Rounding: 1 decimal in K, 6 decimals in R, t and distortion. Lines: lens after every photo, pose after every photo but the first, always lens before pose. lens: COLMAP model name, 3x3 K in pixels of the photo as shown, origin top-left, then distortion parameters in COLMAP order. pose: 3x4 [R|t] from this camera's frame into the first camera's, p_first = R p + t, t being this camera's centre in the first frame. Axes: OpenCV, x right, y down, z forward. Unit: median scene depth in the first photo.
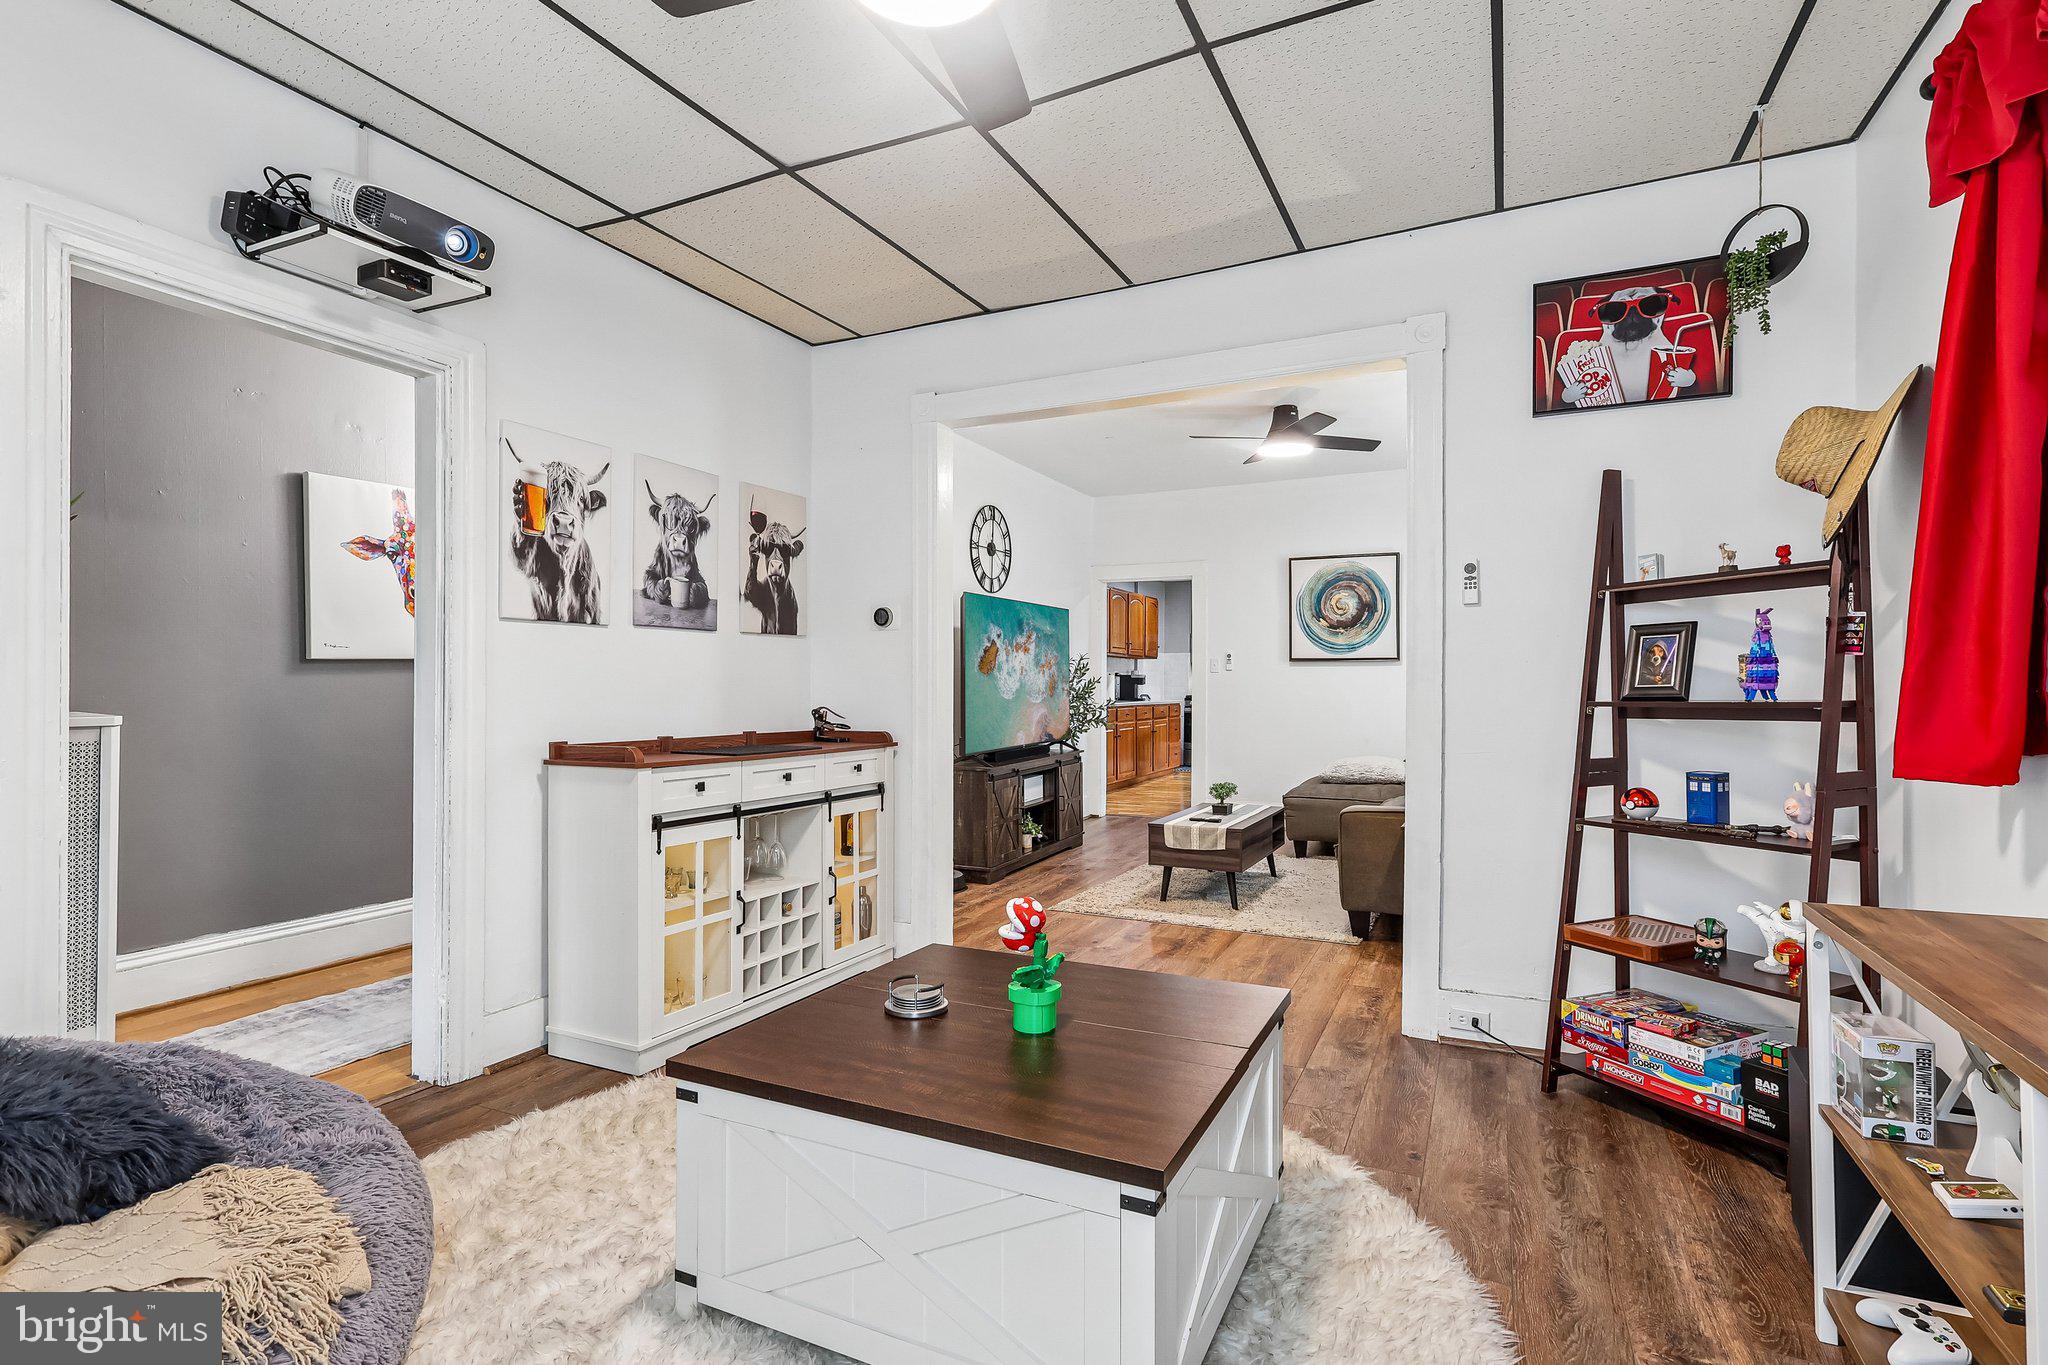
lens RADIAL K [[1009.5, 0, 1016.8], [0, 1009.5, 680.8], [0, 0, 1]] dist [0.007109, 0.000918]
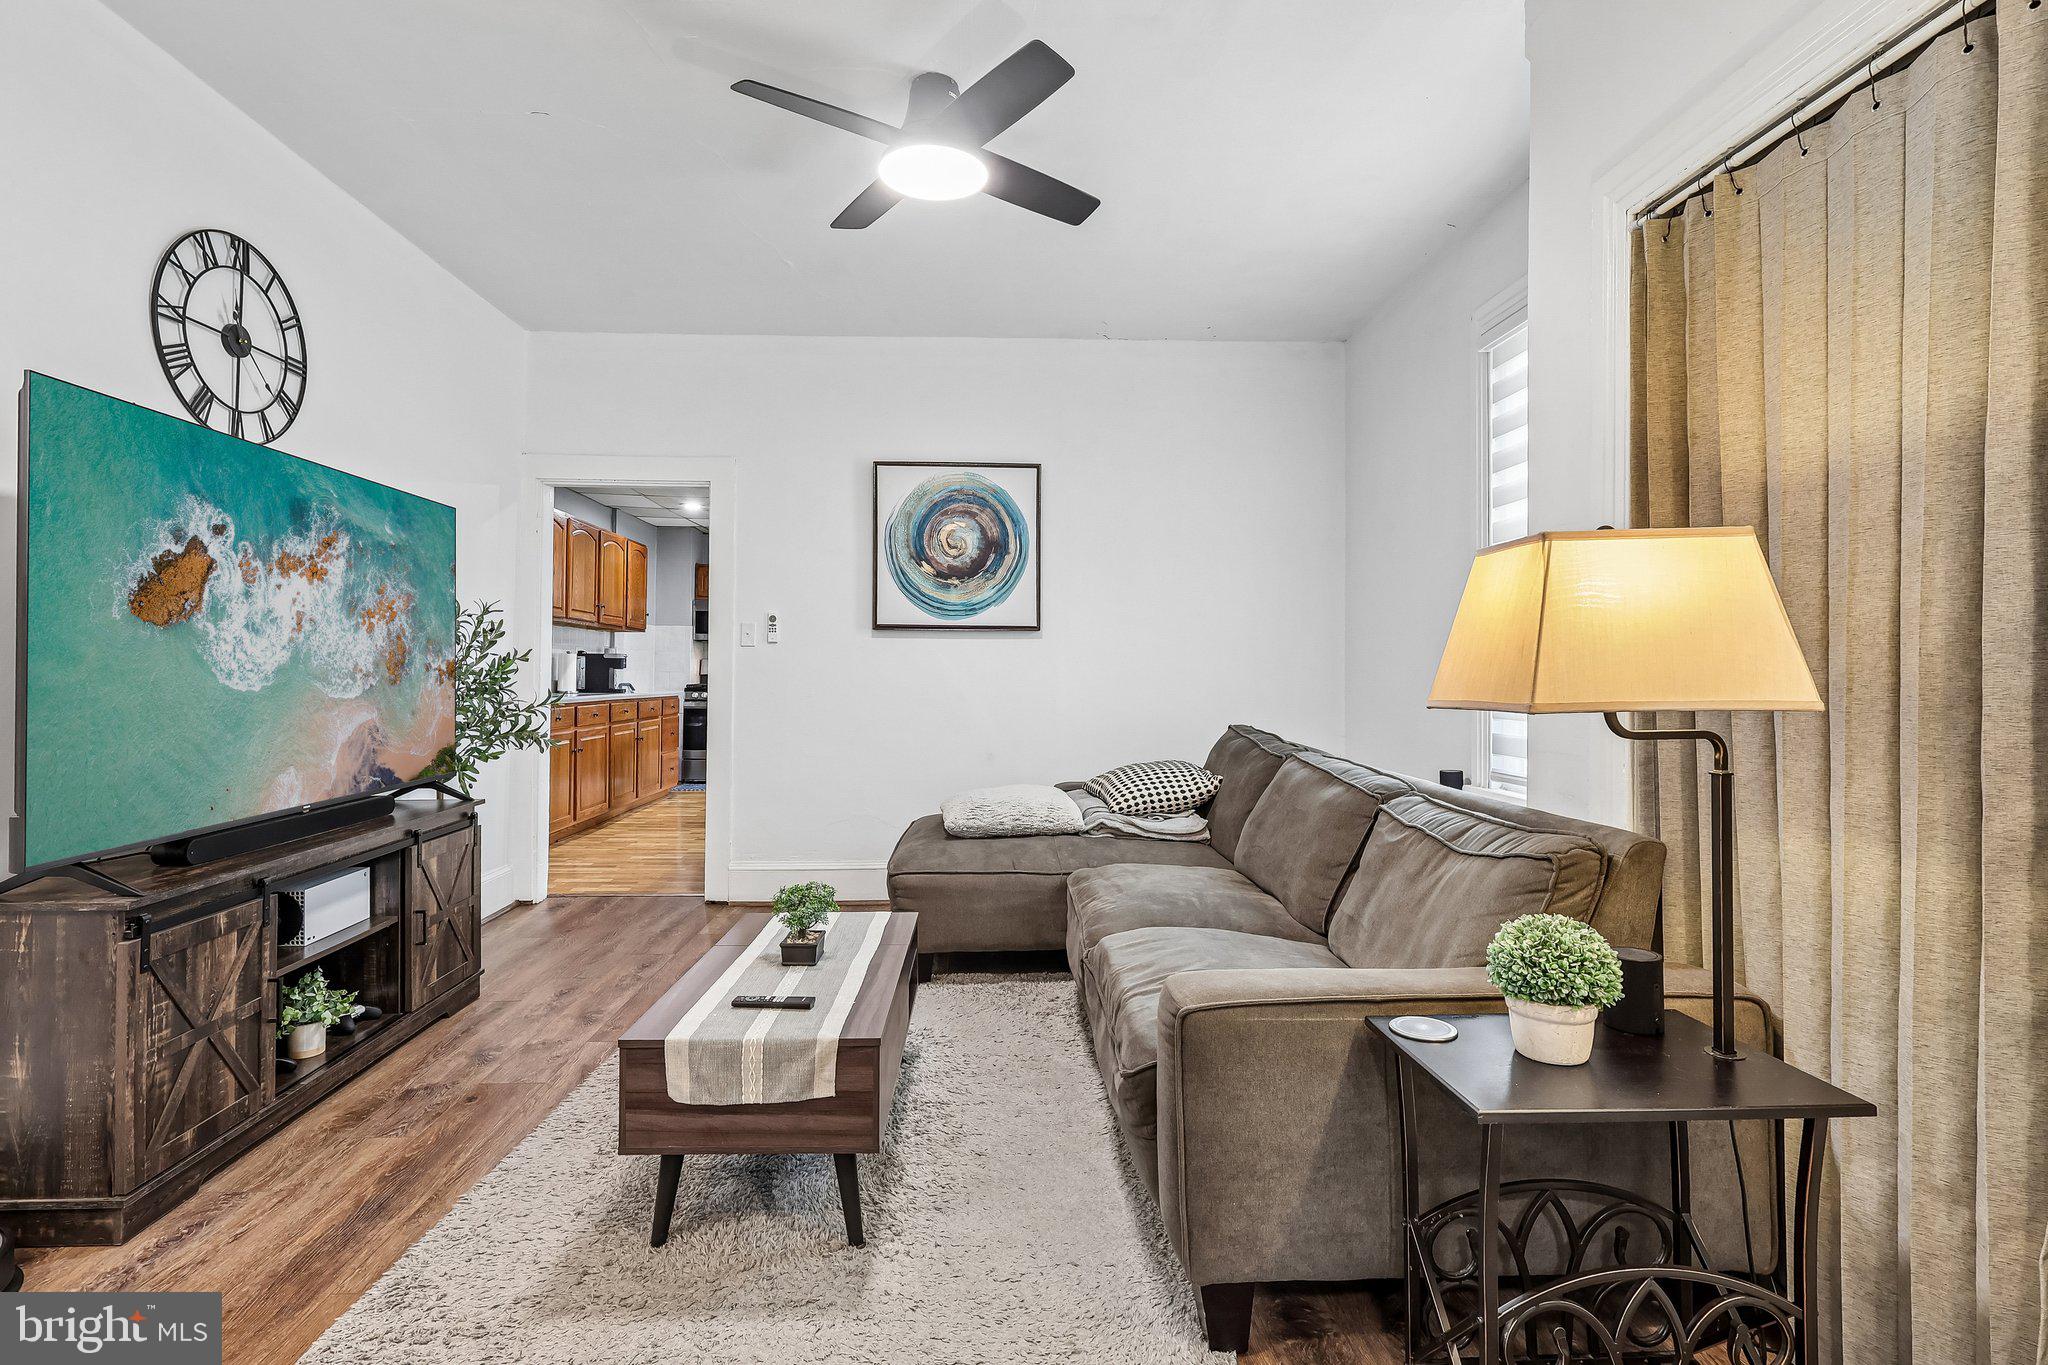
lens RADIAL K [[1009.5, 0, 1005.9], [0, 1009.5, 675.6], [0, 0, 1]] dist [0.007109, 0.000918]
pose [[0.886055, 0.005527, 0.463548, 0.060199], [-0.007541, 0.999968, 0.002490, 0.006887], [-0.463520, -0.005702, 0.886068, 0.438472]]
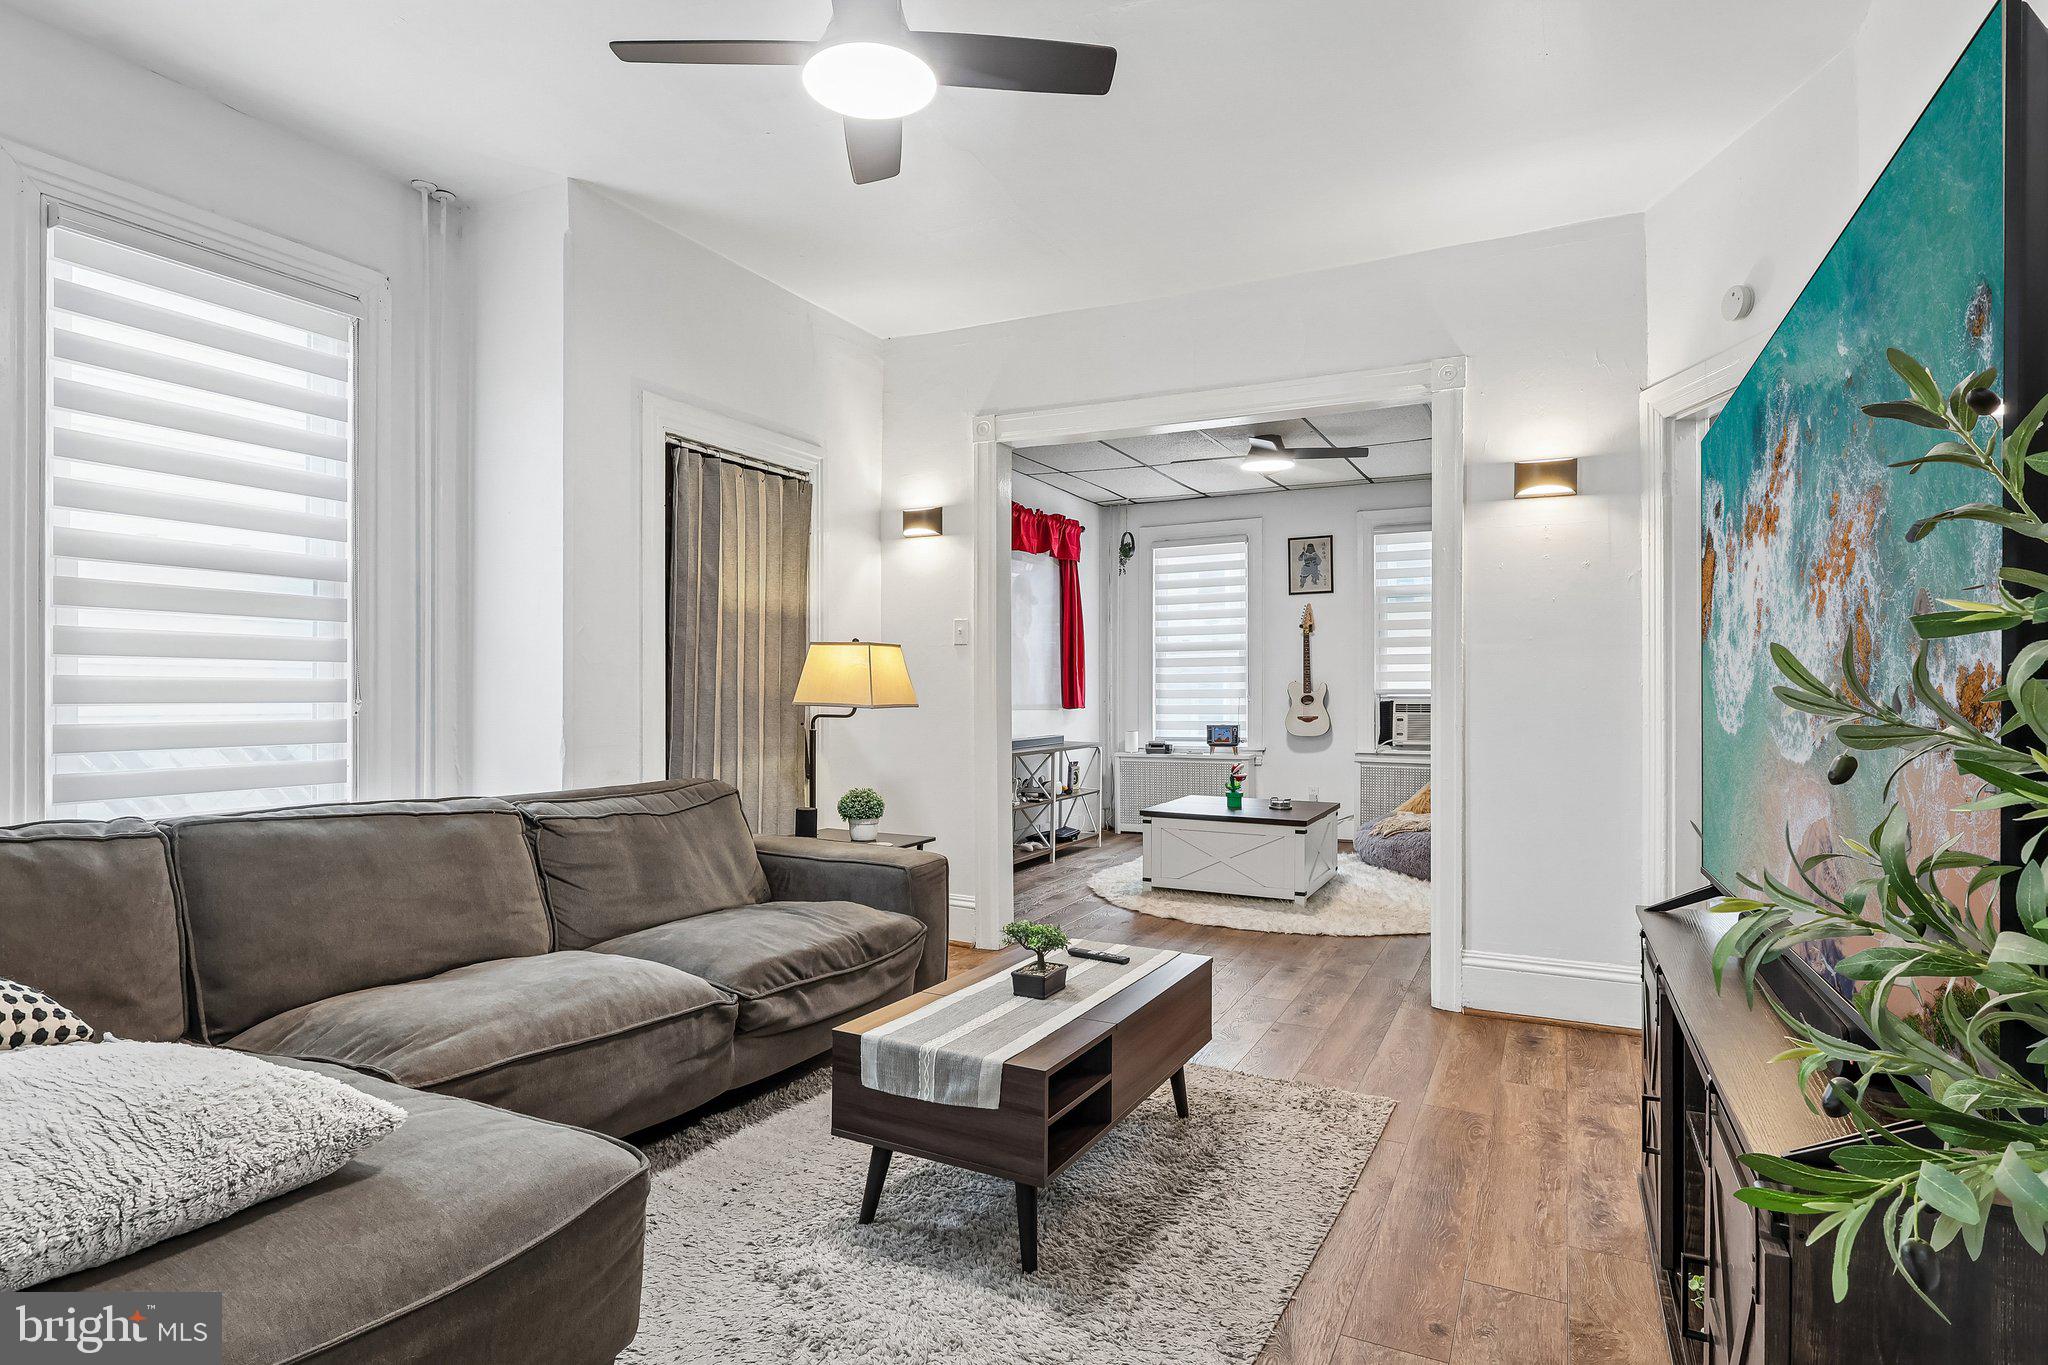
lens RADIAL K [[1088.3, 0, 1013.5], [0, 1088.3, 683.1], [0, 0, 1]] dist [0.003894, 0.000103]
pose [[-0.999893, 0.000774, 0.014584, 0.149663], [0.000750, 0.999998, -0.001676, 0.004460], [-0.014585, -0.001665, -0.999892, 1.052519]]
